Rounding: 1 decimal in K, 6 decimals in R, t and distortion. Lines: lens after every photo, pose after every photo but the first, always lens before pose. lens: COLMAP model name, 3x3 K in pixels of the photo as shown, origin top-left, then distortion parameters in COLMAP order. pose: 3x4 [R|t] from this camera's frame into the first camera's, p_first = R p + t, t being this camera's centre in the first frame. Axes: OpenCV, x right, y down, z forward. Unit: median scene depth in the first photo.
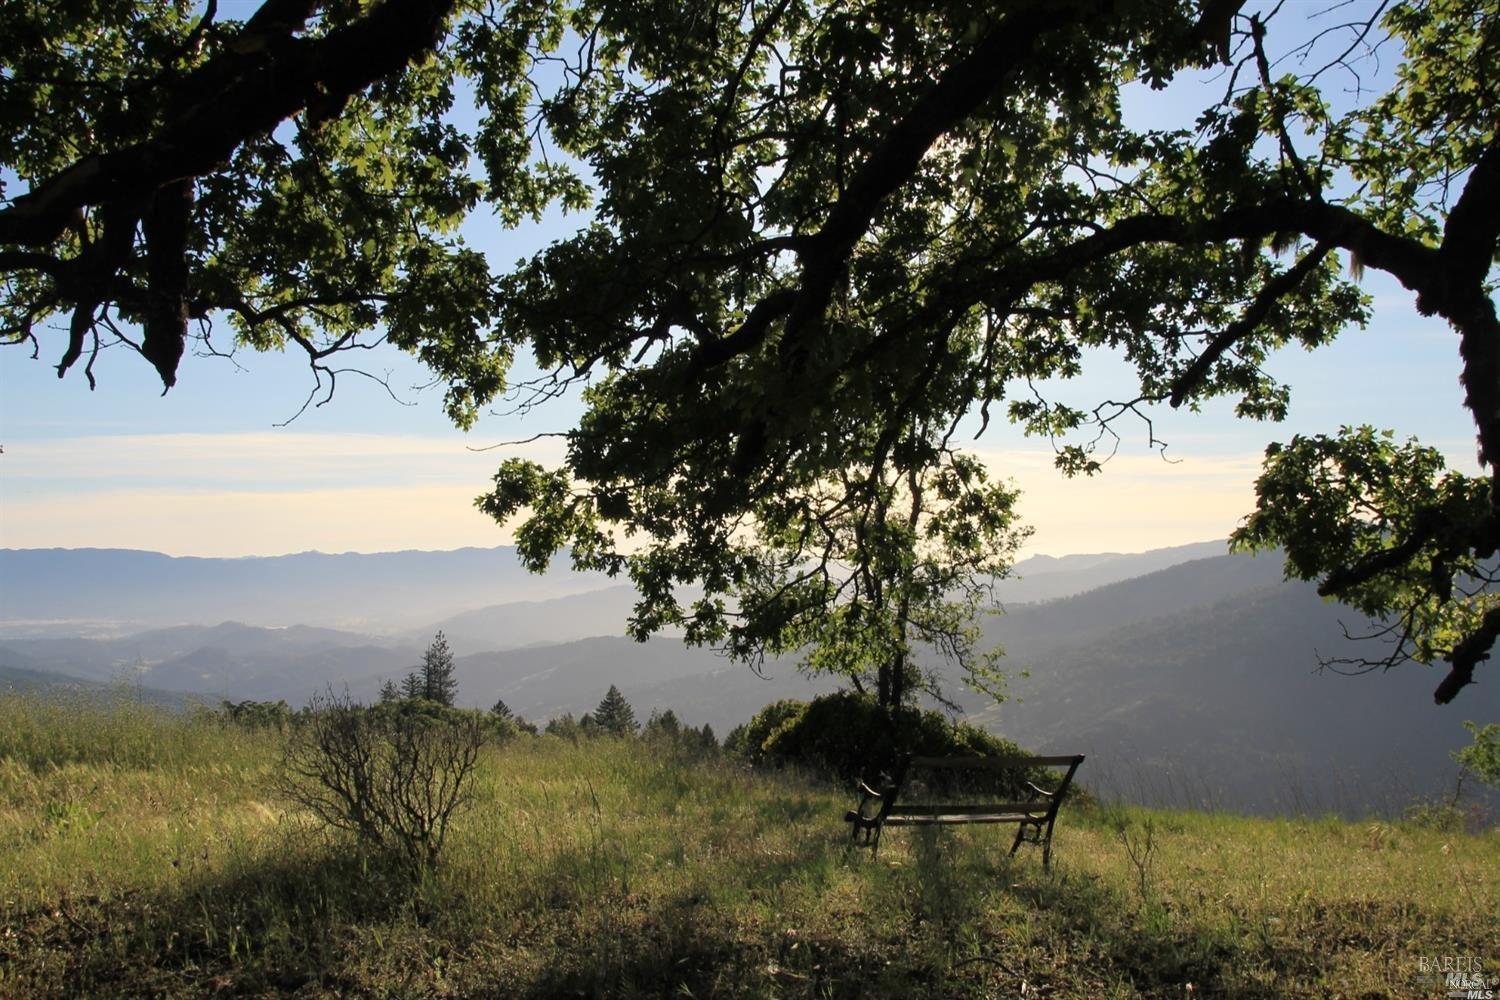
lens RADIAL K [[1642.5, 0, 757.8], [0, 1642.5, 507.8], [0, 0, 1]] dist [-0.055741, 0.419789]
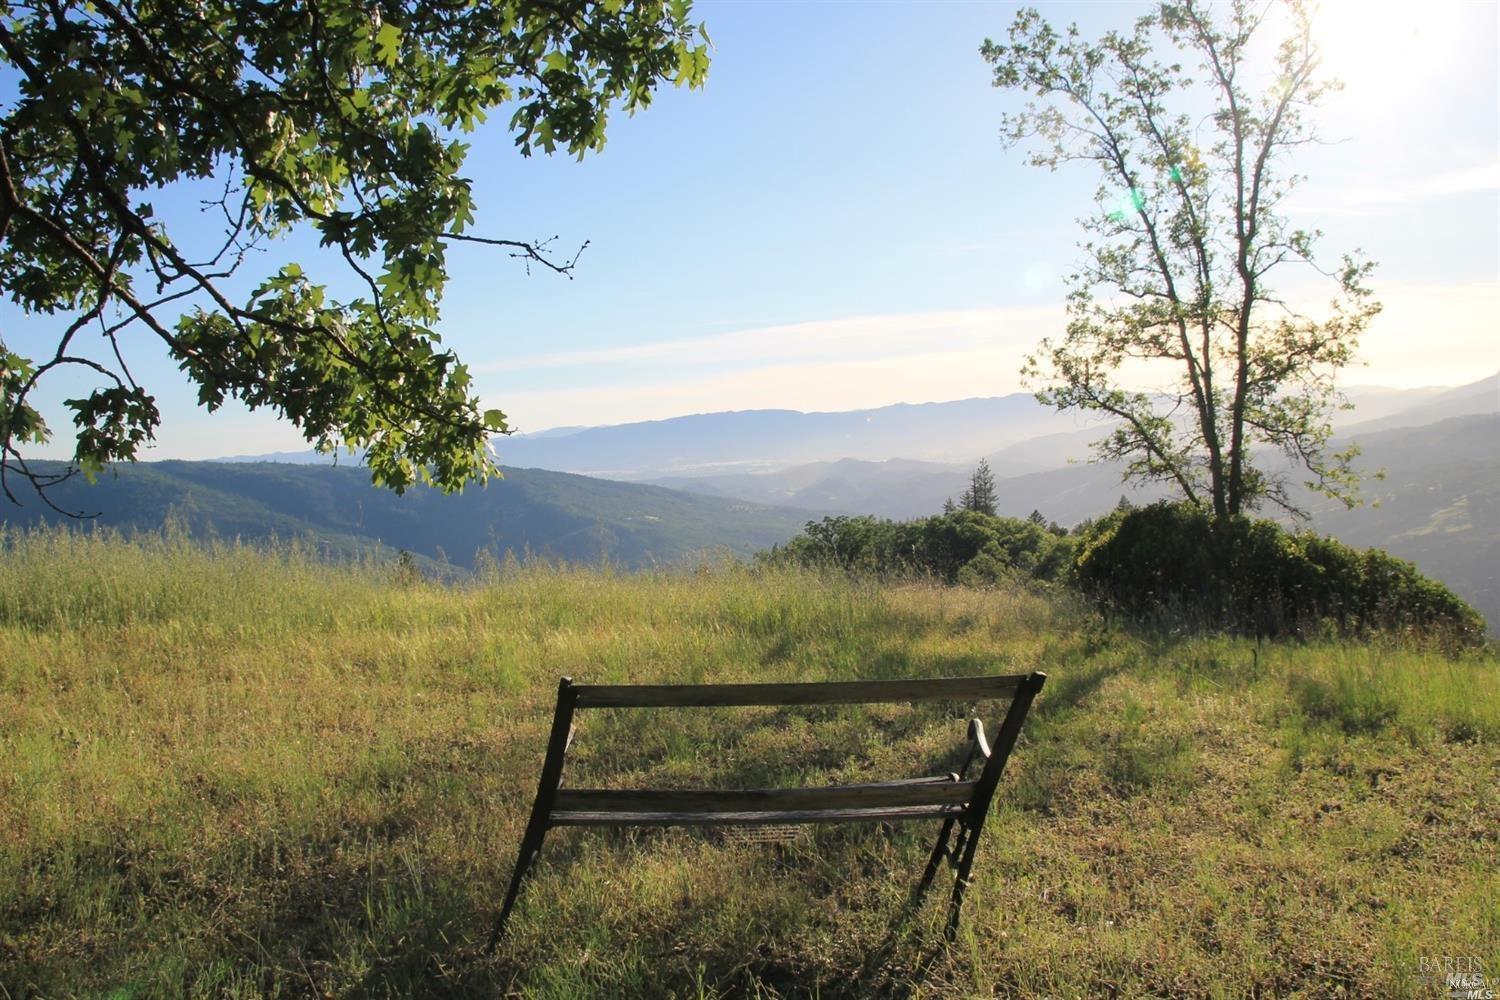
lens RADIAL K [[1261.9, 0, 755.1], [0, 1261.9, 502.5], [0, 0, 1]] dist [-0.151874, 0.151570]
pose [[0.926904, -0.031002, -0.374015, 0.094345], [0.071967, 0.992770, 0.096061, 0.028137], [0.368333, -0.115956, 0.922434, 0.262758]]
